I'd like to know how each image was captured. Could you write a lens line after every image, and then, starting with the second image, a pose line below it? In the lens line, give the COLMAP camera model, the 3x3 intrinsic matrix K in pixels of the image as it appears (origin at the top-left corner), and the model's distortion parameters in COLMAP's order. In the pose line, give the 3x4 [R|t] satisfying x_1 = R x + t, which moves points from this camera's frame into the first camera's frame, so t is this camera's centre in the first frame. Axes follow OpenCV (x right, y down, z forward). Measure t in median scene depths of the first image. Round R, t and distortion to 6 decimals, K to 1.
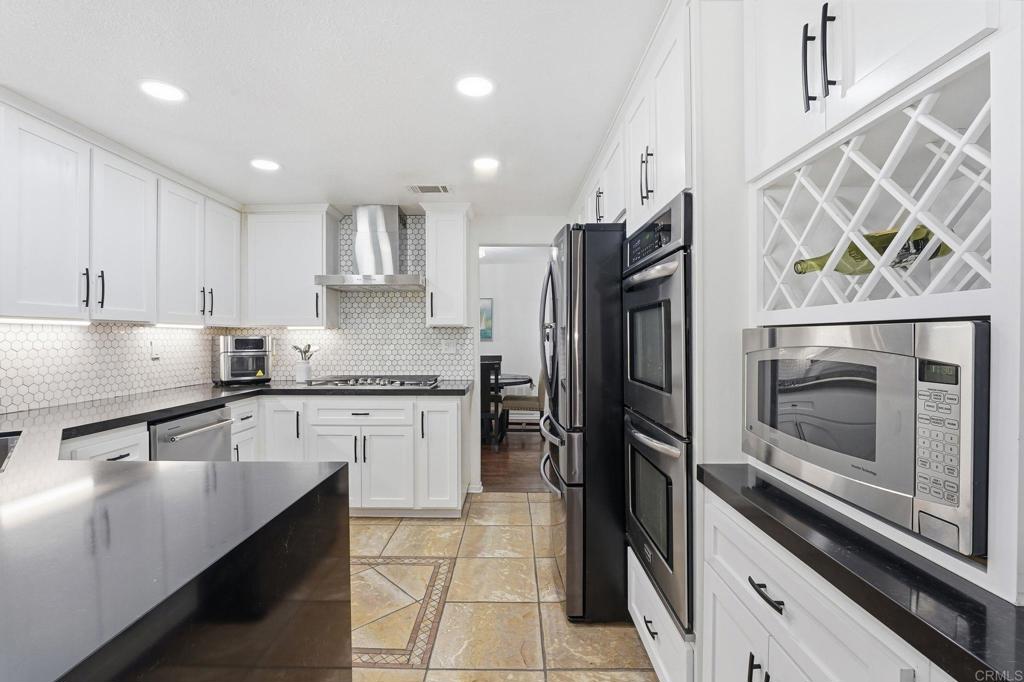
lens RADIAL K [[461.4, 0, 507.6], [0, 461.4, 340.4], [0, 0, 1]] dist [-0.018481, 0.000438]
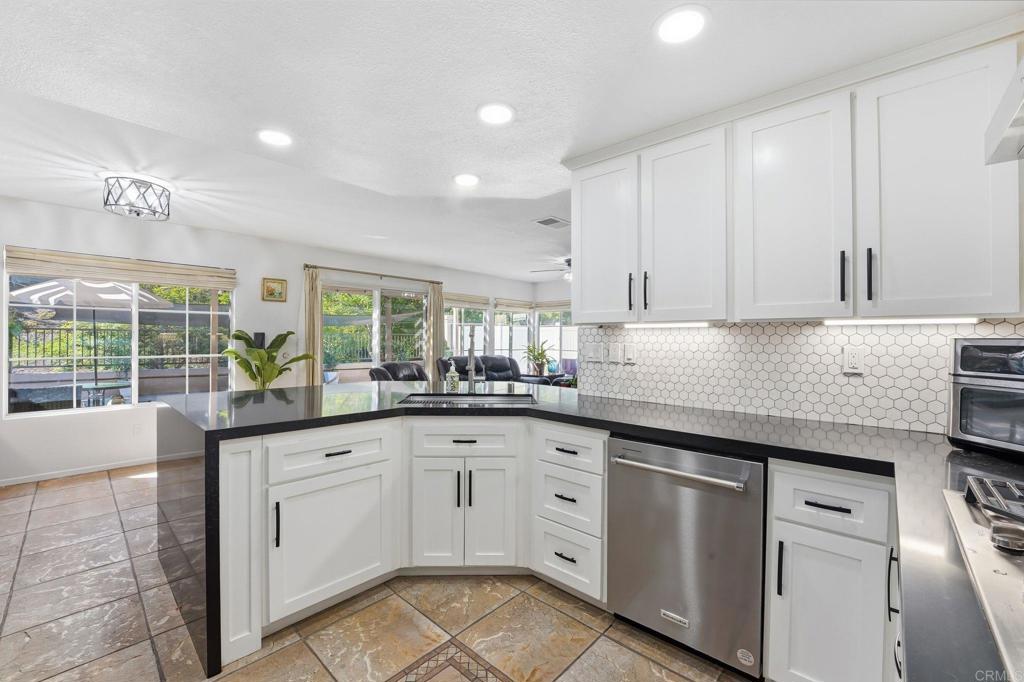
lens RADIAL K [[430.7, 0, 505.7], [0, 430.7, 338.5], [0, 0, 1]] dist [-0.021530, -0.000115]
pose [[-0.669962, -0.003251, -0.742389, -0.002410], [-0.010915, 0.999925, 0.005472, -0.008482], [0.742315, 0.011769, -0.669947, 1.096090]]
